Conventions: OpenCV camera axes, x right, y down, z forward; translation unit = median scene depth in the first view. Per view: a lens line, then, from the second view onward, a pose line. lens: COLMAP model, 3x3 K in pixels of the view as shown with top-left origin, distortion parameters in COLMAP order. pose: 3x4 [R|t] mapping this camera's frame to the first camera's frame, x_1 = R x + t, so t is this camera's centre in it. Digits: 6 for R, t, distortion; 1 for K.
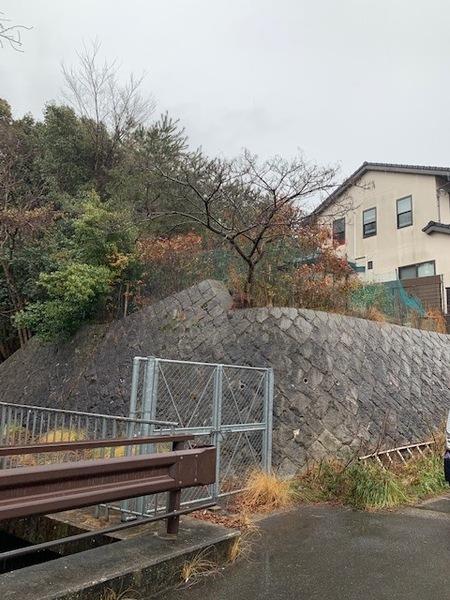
lens RADIAL K [[454.1, 0, 225.0], [0, 454.1, 300.0], [0, 0, 1]] dist [0.057897, -0.110804]
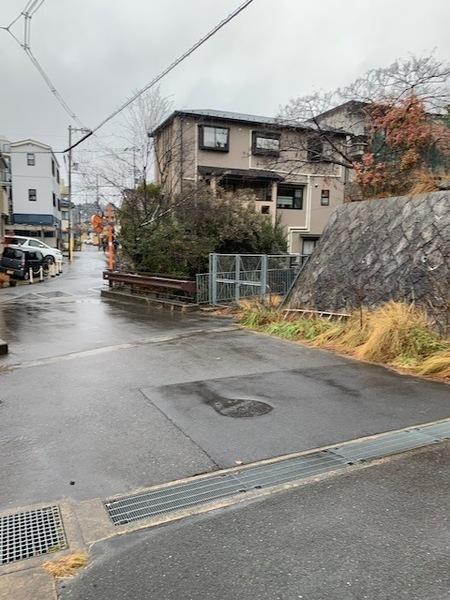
lens RADIAL K [[451.3, 0, 223.6], [0, 451.3, 309.1], [0, 0, 1]] dist [0.060719, -0.105499]
pose [[-0.193727, 0.086269, -0.977255, 1.326632], [0.160819, 0.985444, 0.055112, 0.163260], [0.967785, -0.146485, -0.204780, 0.801374]]
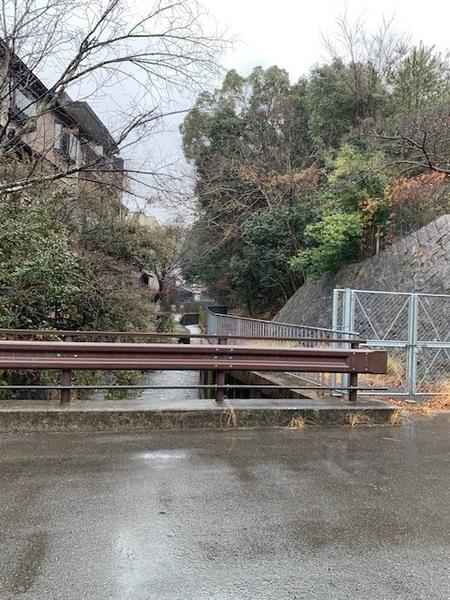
lens RADIAL K [[454.1, 0, 225.0], [0, 454.1, 300.0], [0, 0, 1]] dist [0.057897, -0.110804]
pose [[0.798701, -0.015839, -0.601519, 0.192558], [0.100468, 0.989131, 0.107357, -0.015623], [0.593281, -0.146180, 0.791612, -0.175551]]
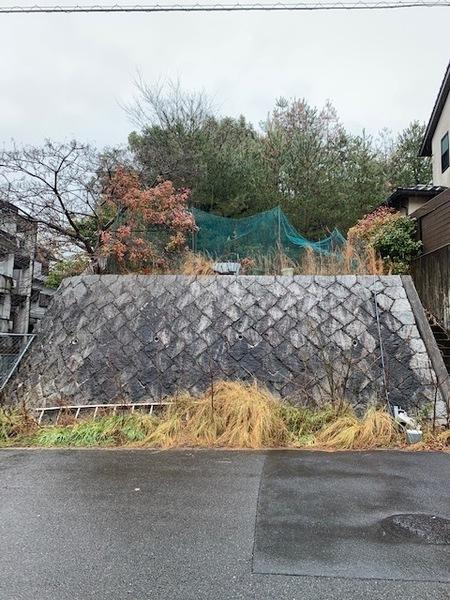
lens RADIAL K [[454.1, 0, 225.0], [0, 454.1, 300.0], [0, 0, 1]] dist [0.057897, -0.110804]
pose [[0.732116, -0.103327, -0.673297, 0.995383], [0.131163, 0.991315, -0.009510, 0.114986], [0.668432, -0.081349, 0.739311, 0.373655]]
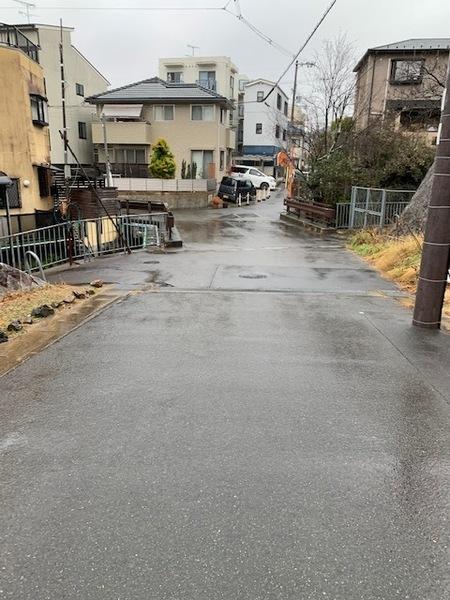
lens RADIAL K [[466.2, 0, 225.0], [0, 466.2, 300.0], [0, 0, 1]] dist [0.053527, -0.105378]
pose [[-0.656183, 0.152533, -0.739025, 1.640633], [0.092589, 0.988232, 0.121758, 0.228681], [0.748900, 0.011470, -0.662584, 1.340205]]
